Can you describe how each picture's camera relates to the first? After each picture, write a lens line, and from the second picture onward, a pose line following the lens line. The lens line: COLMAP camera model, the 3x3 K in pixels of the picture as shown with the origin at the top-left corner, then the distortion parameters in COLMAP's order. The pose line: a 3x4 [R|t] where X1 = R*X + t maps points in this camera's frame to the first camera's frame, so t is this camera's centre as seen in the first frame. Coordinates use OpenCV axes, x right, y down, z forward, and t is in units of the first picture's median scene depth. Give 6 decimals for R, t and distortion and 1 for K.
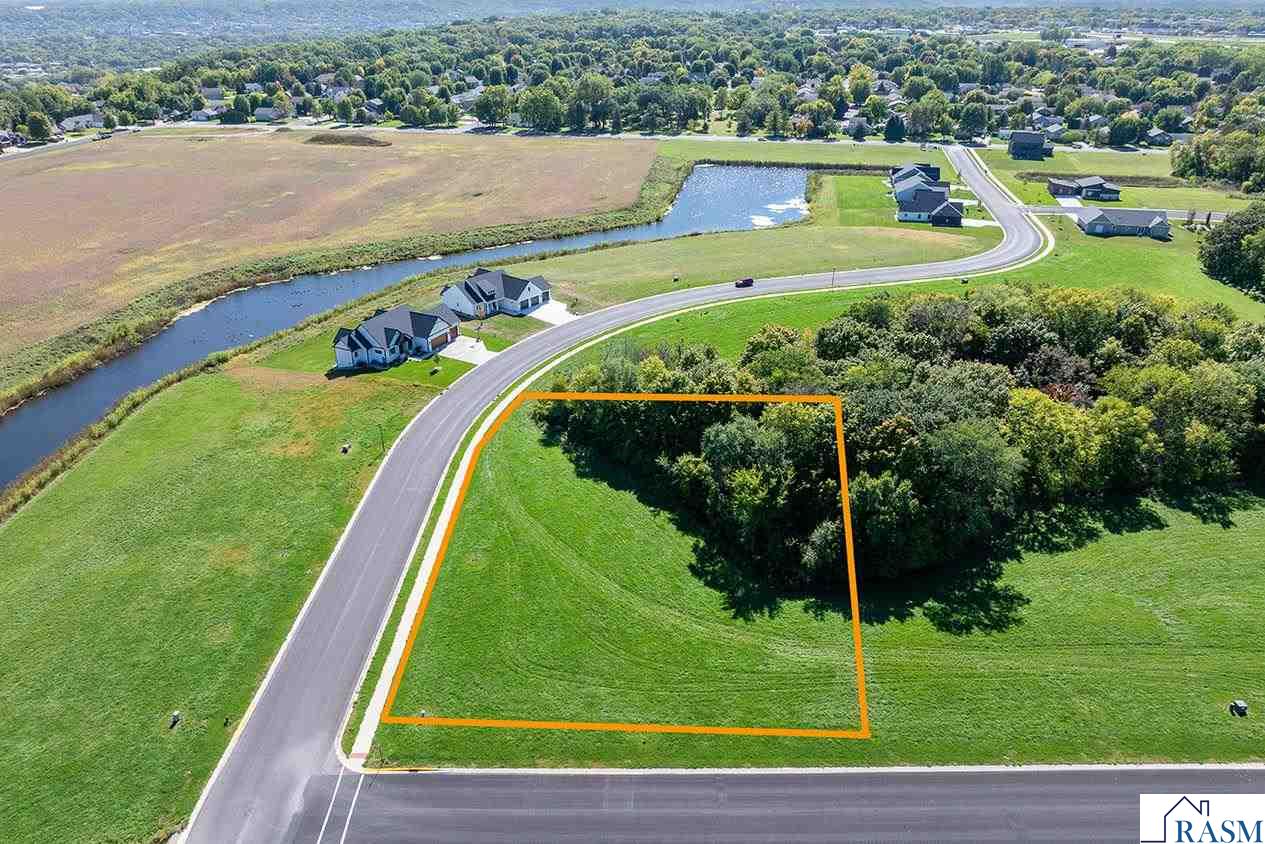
lens RADIAL K [[871.3, 0, 632.5], [0, 871.3, 421.2], [0, 0, 1]] dist [-0.034163, 0.019305]
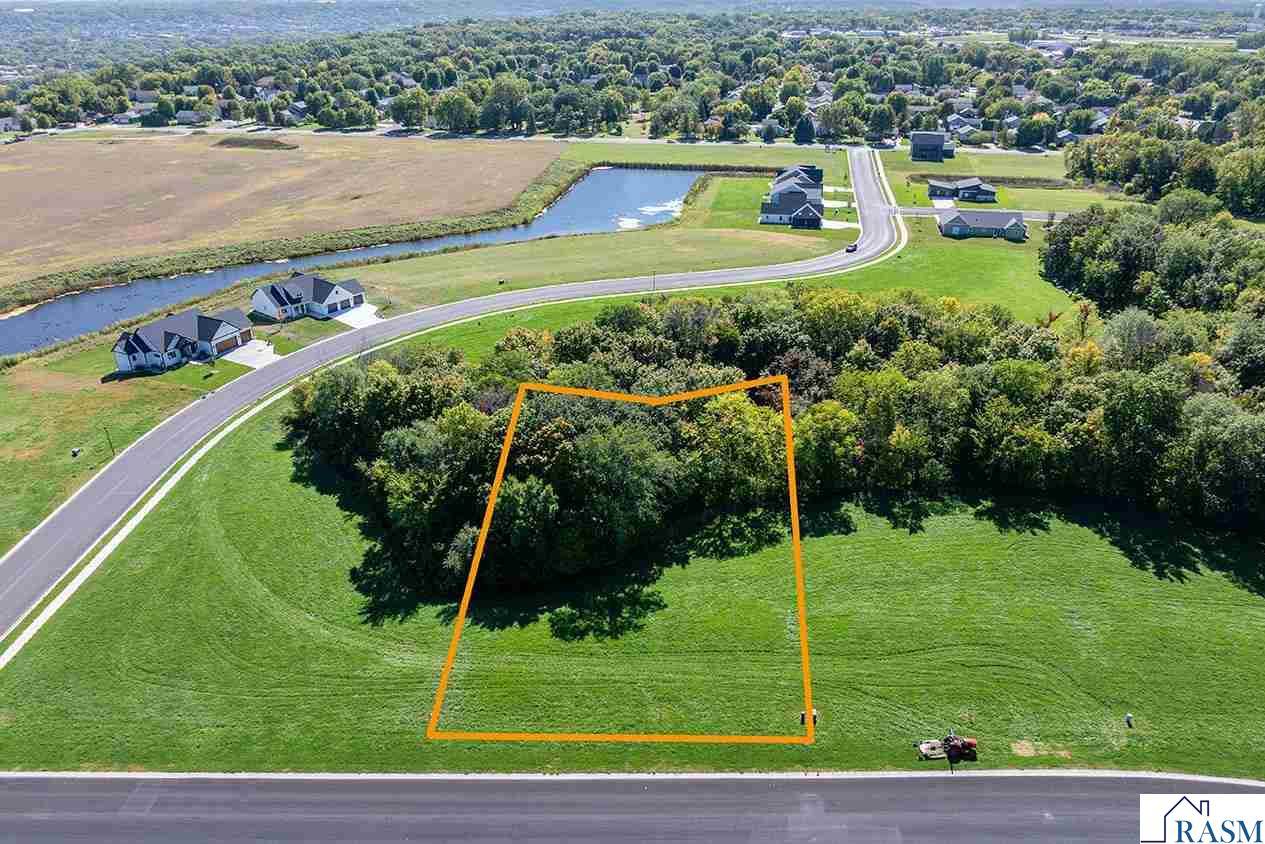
lens RADIAL K [[871.3, 0, 631.3], [0, 871.3, 424.2], [0, 0, 1]] dist [-0.034163, 0.019305]
pose [[1.000000, -0.000331, -0.000748, 0.201361], [0.000332, 0.999999, 0.001012, -0.001173], [0.000748, -0.001012, 0.999999, 0.002066]]
